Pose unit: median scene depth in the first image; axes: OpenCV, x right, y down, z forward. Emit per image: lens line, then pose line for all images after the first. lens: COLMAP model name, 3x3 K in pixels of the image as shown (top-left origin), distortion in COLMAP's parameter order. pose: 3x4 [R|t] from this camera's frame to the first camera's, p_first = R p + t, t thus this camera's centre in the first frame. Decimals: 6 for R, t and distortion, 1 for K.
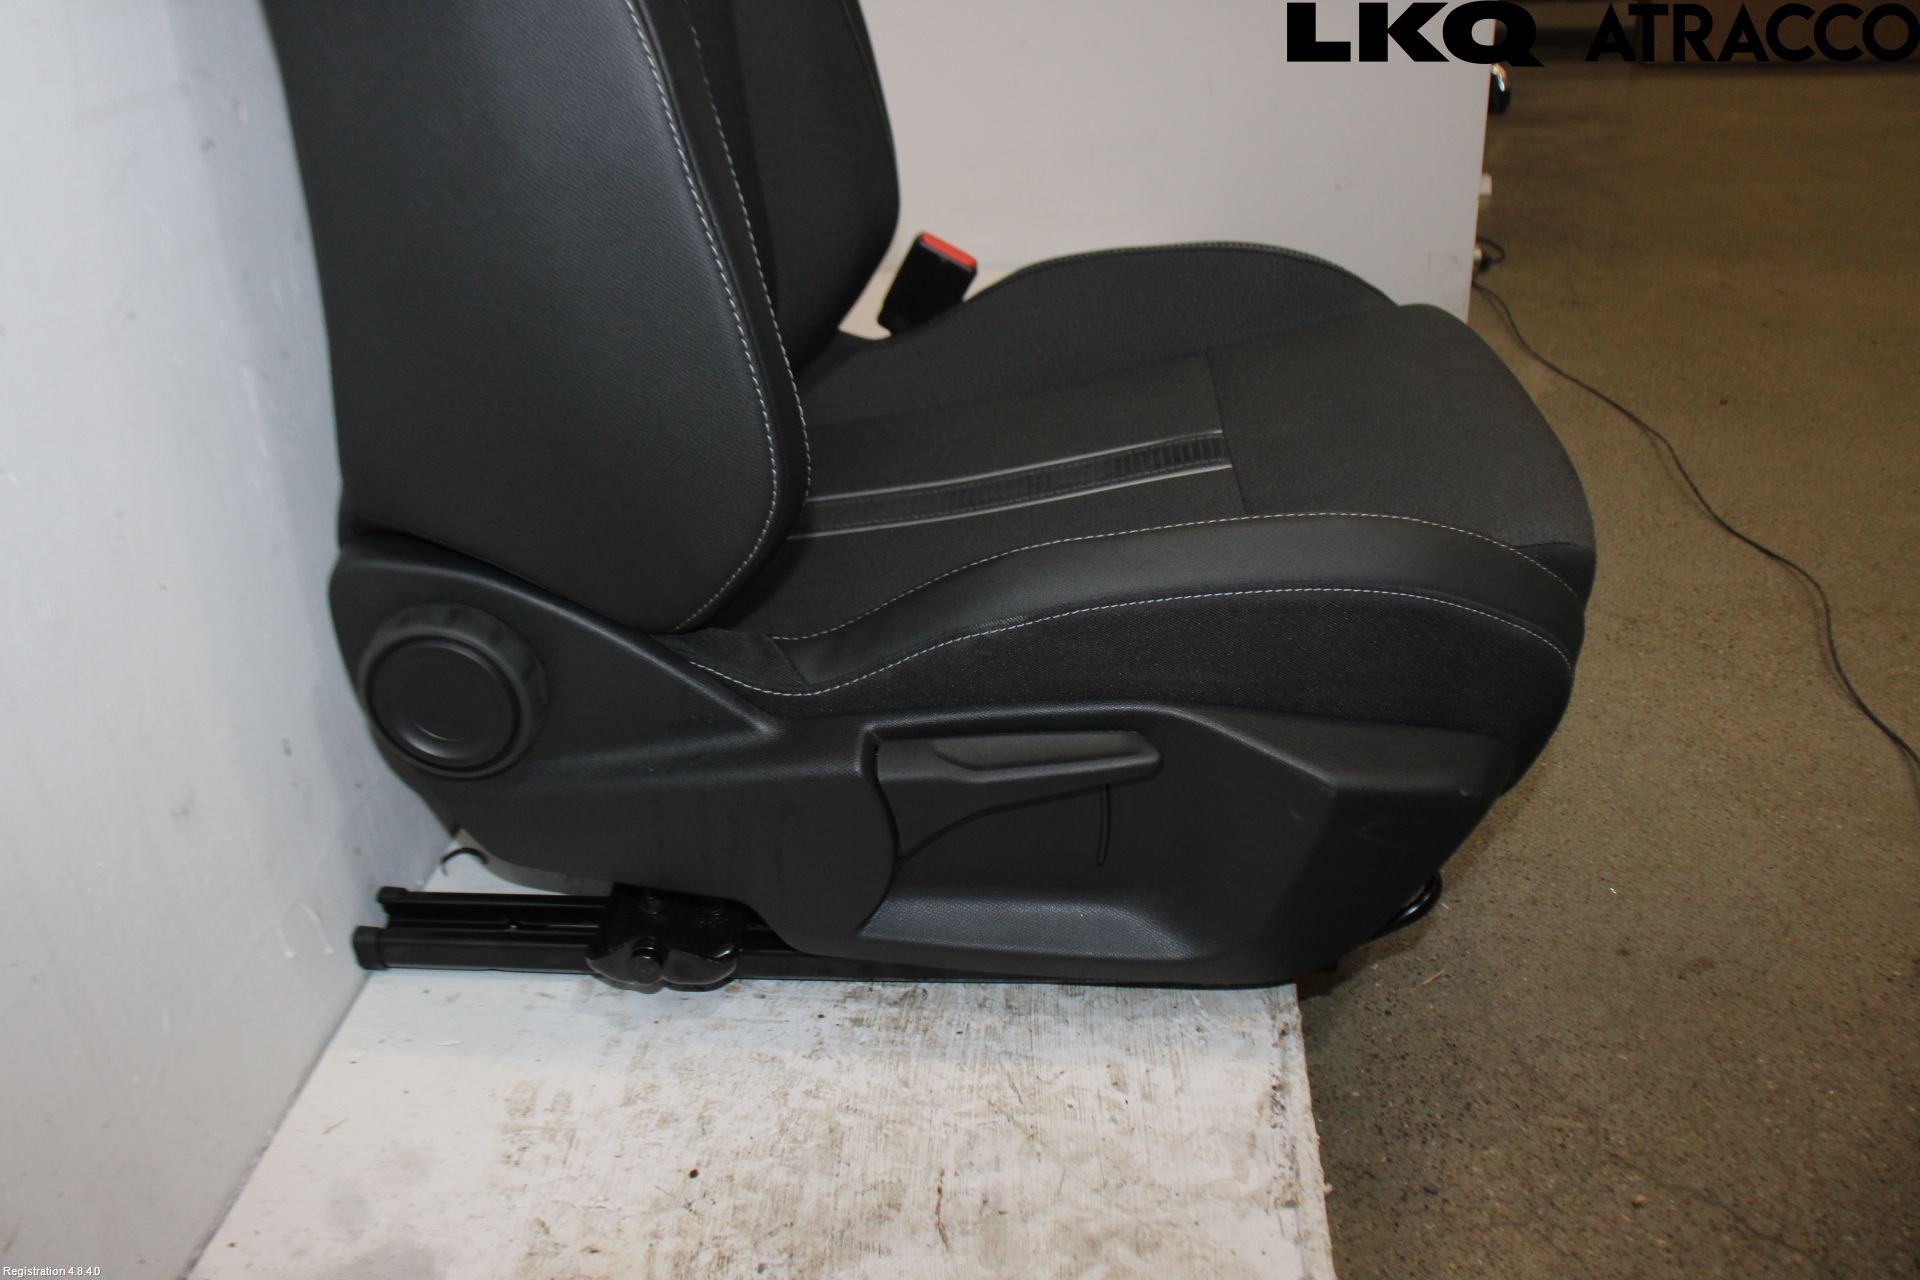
lens RADIAL K [[1562.9, 0, 943.6], [0, 1562.9, 637.4], [0, 0, 1]] dist [-0.123538, 0.074995]
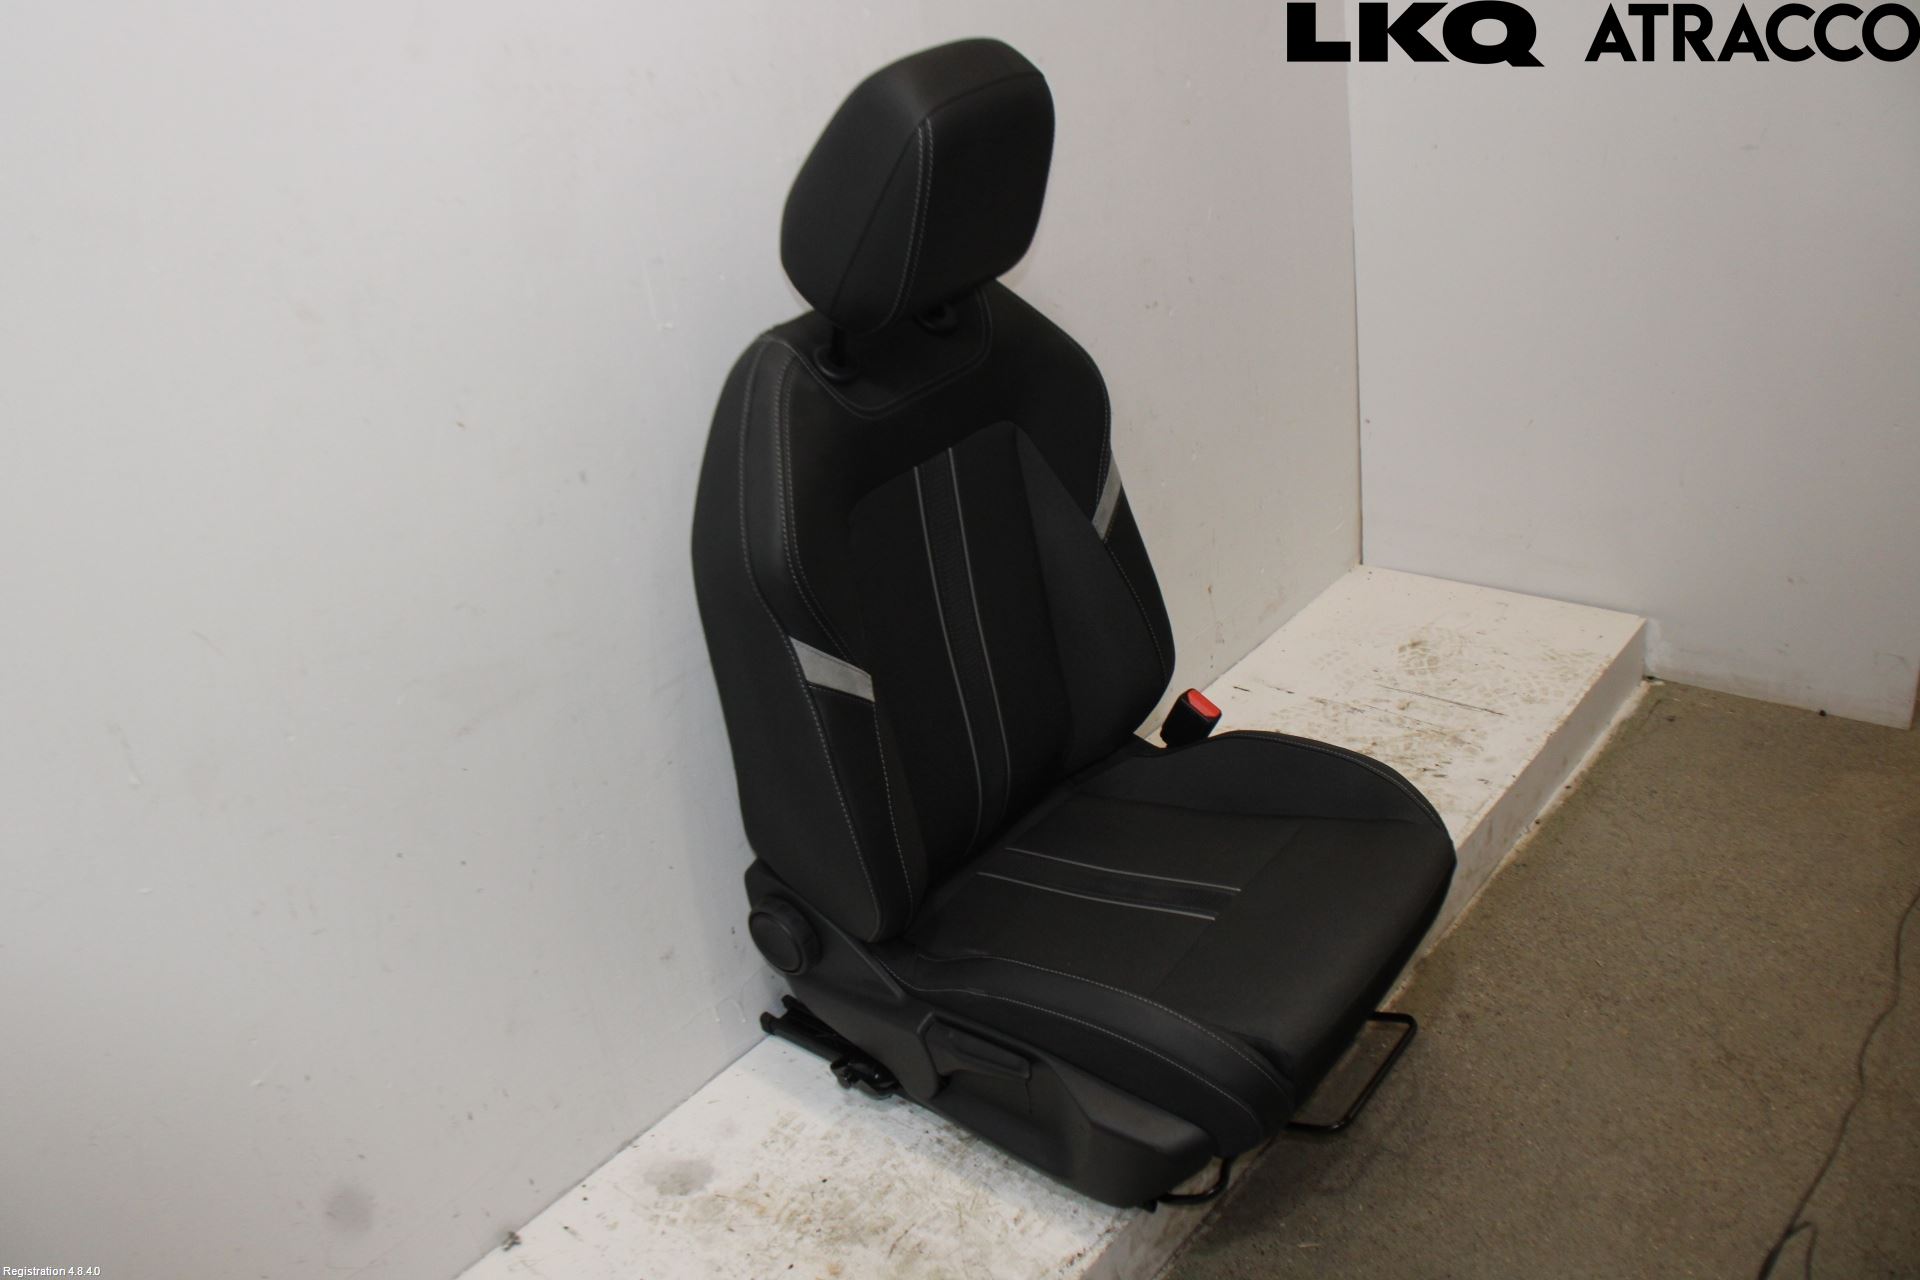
lens RADIAL K [[1562.9, 0, 961.8], [0, 1562.9, 622.6], [0, 0, 1]] dist [-0.123538, 0.074995]
pose [[0.816450, 0.192747, -0.544296, 1.004075], [-0.193608, 0.979455, 0.056432, -0.571575], [0.543991, 0.059306, 0.836993, -0.746702]]
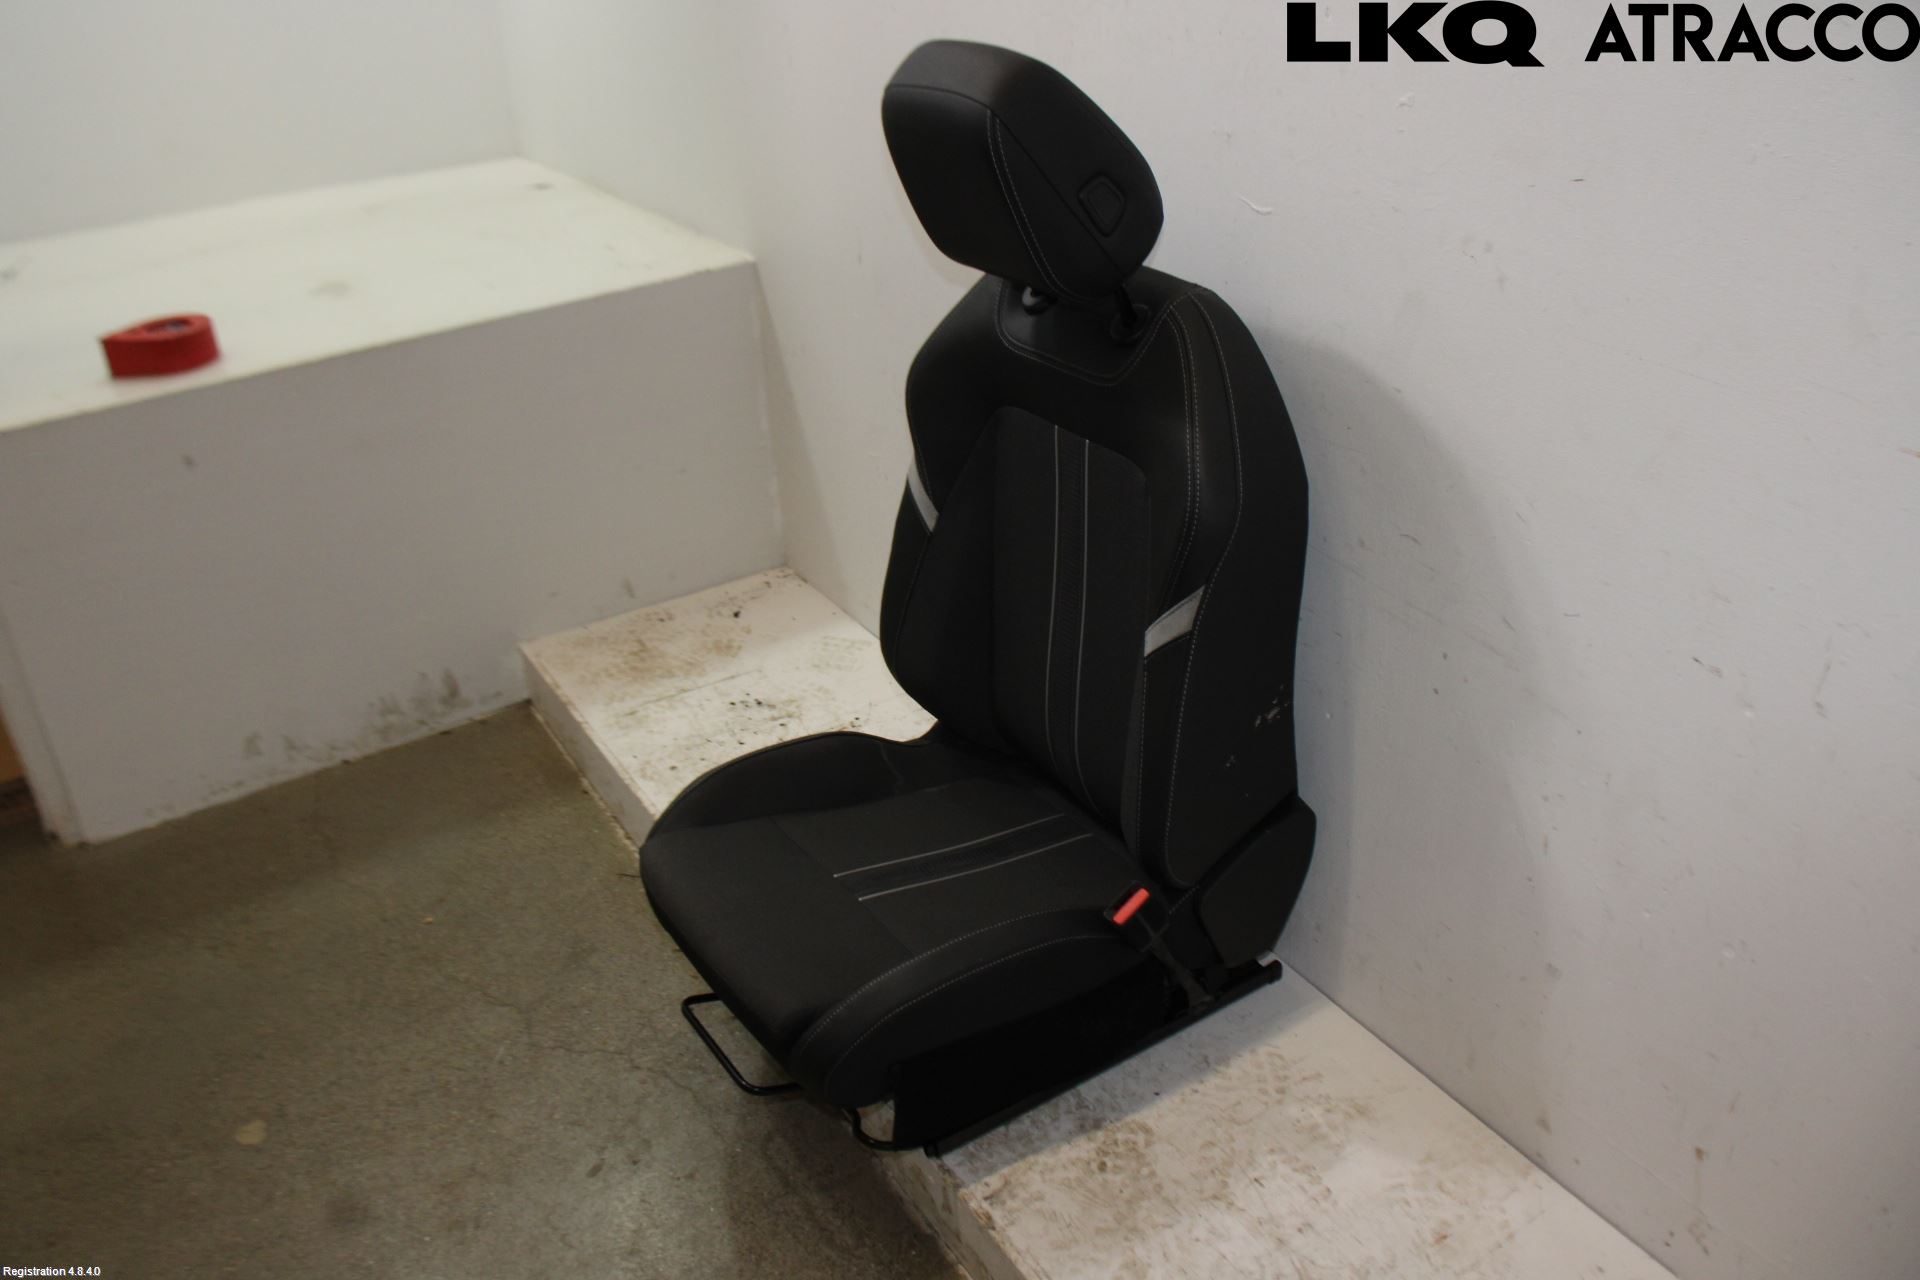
lens RADIAL K [[1562.9, 0, 951.3], [0, 1562.9, 642.9], [0, 0, 1]] dist [-0.123538, 0.074995]
pose [[-0.790285, 0.358043, -0.497247, 1.094432], [-0.234848, 0.572550, 0.785514, -2.143963], [0.565947, 0.737558, -0.368392, 1.875796]]
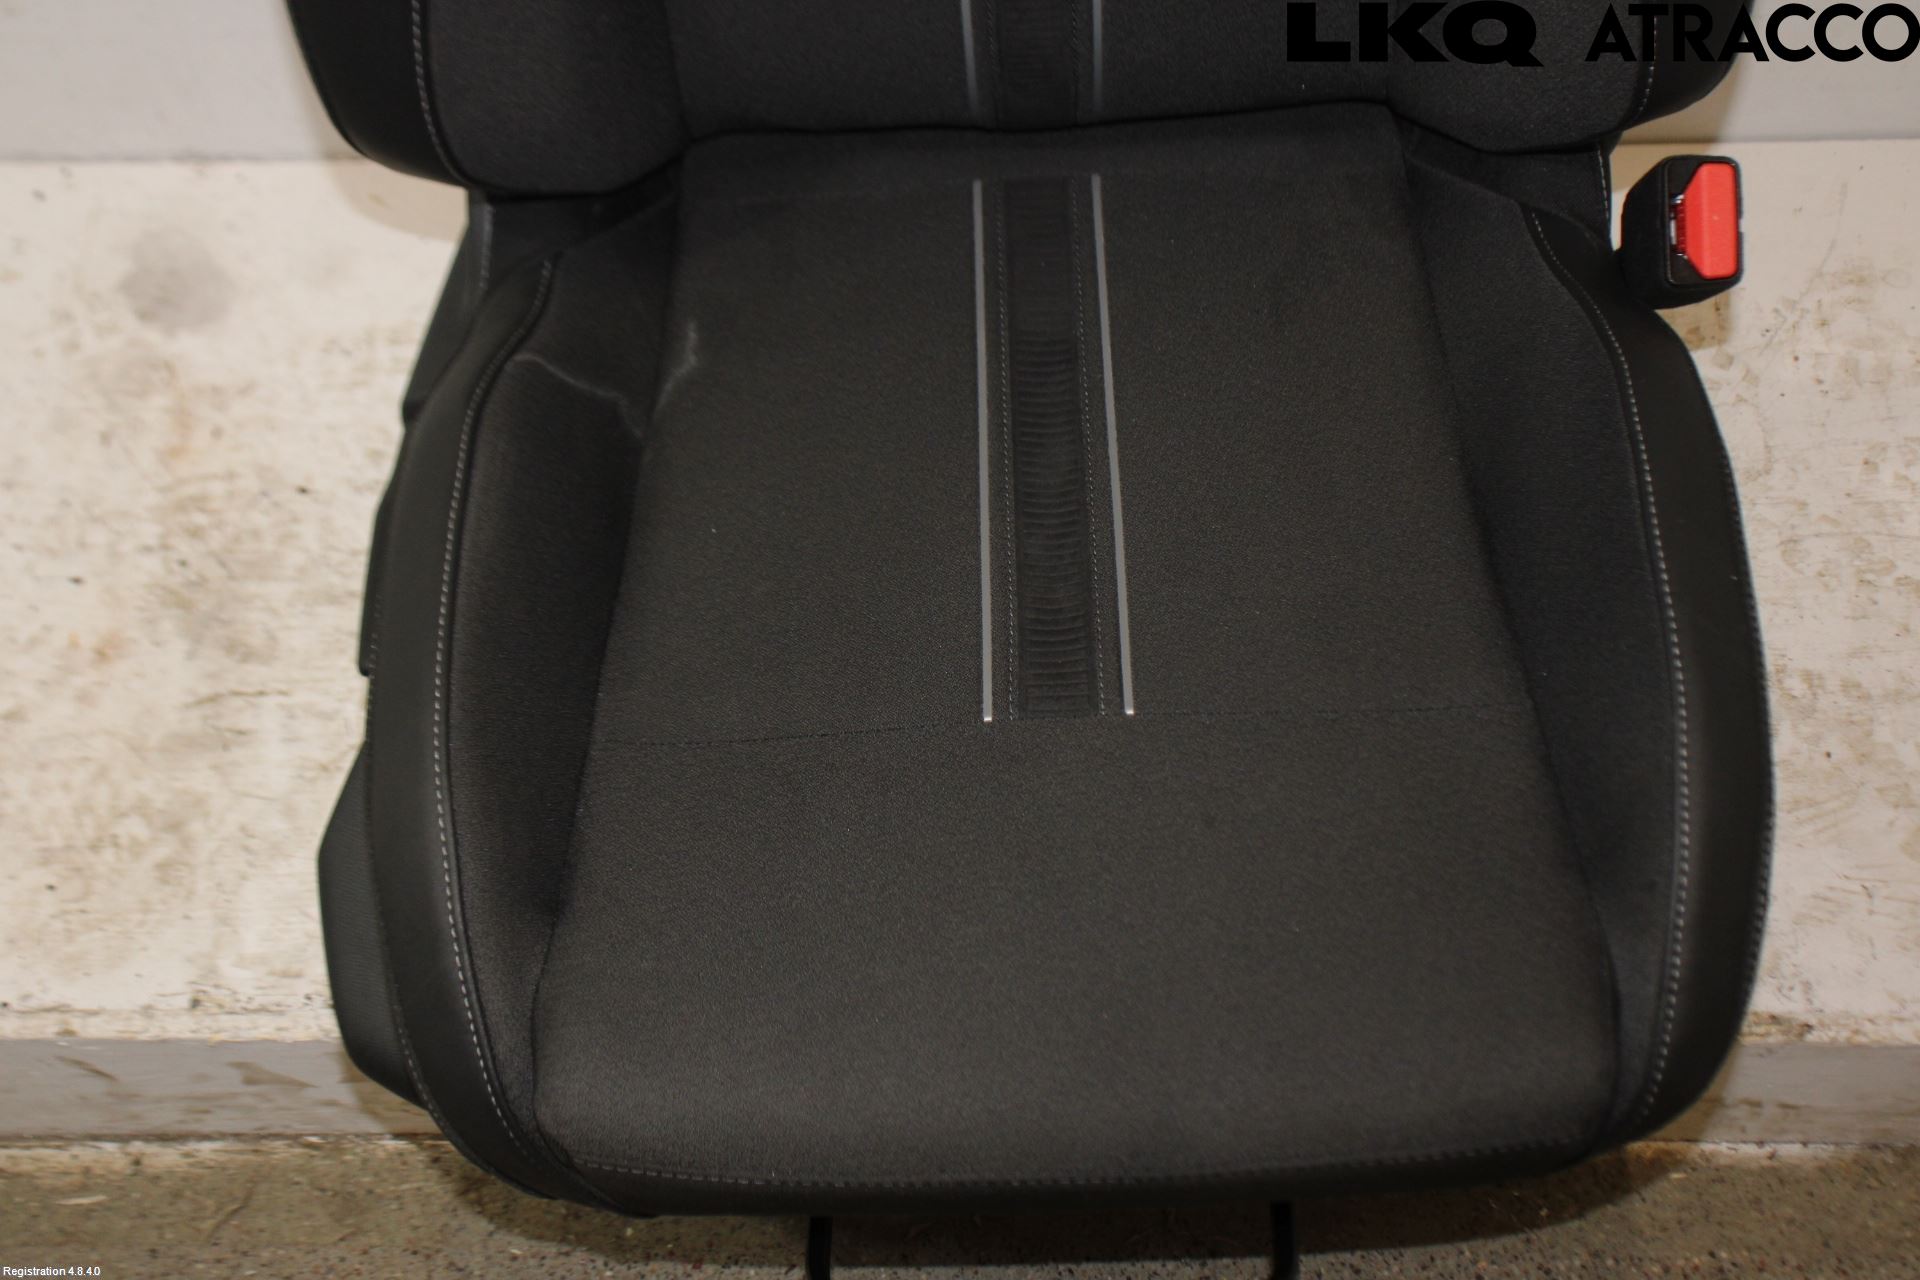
lens RADIAL K [[2673.8, 0, 946.9], [0, 2673.8, 620.0], [0, 0, 1]] dist [0.107824, 0.000000]
pose [[0.080990, 0.854005, -0.513922, 0.863291], [-0.456638, 0.490112, 0.742477, -1.133637], [0.885959, 0.174543, 0.429665, 0.601546]]
